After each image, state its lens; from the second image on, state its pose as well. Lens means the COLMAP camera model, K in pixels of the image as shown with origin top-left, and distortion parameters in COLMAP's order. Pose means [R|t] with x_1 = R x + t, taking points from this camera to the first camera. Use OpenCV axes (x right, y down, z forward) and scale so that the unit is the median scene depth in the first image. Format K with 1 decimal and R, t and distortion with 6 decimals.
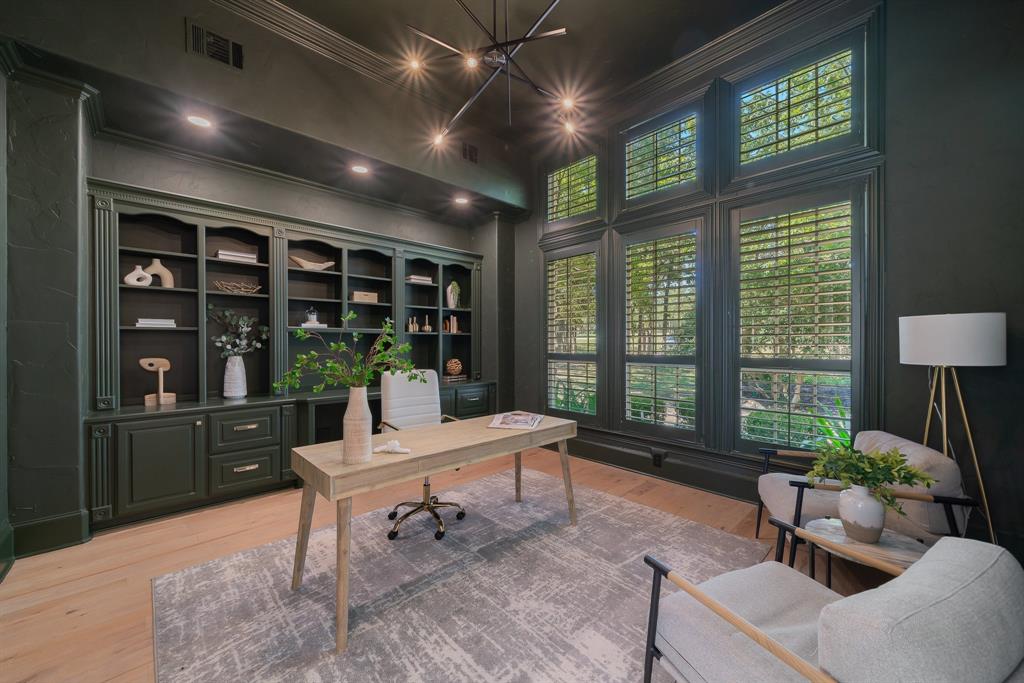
lens RADIAL K [[381.0, 0, 506.6], [0, 381.0, 344.1], [0, 0, 1]] dist [-0.002151, -0.000409]
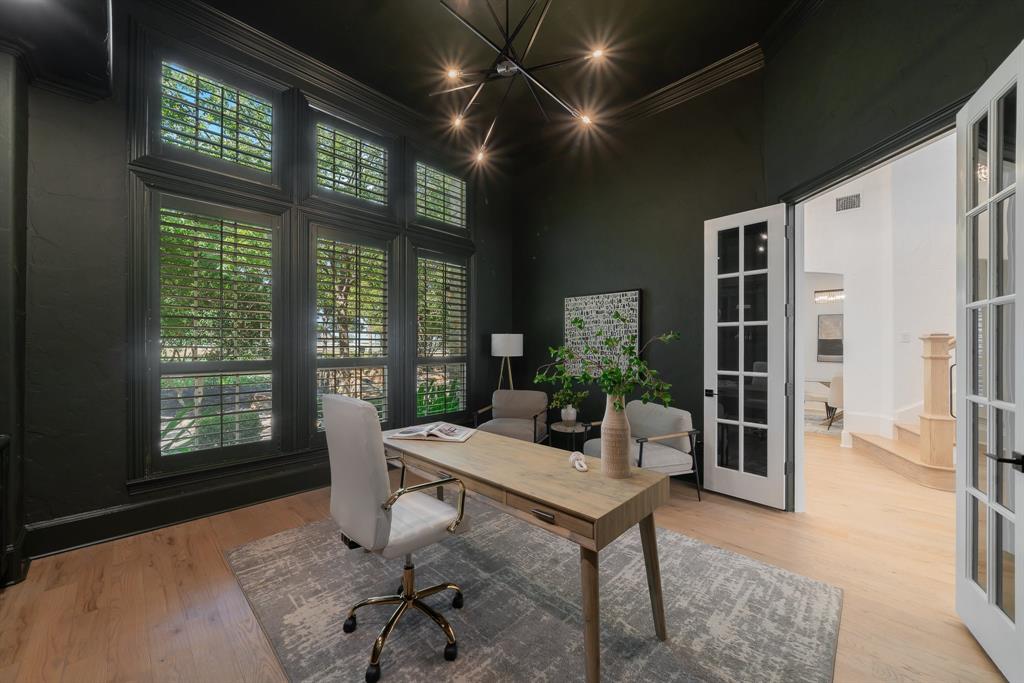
lens RADIAL K [[381.0, 0, 504.9], [0, 381.0, 344.8], [0, 0, 1]] dist [-0.002151, -0.000409]
pose [[-0.037968, 0.005057, 0.999266, -0.954426], [0.003965, 0.999980, -0.004910, -0.000858], [-0.999271, 0.003776, -0.037987, 0.953928]]
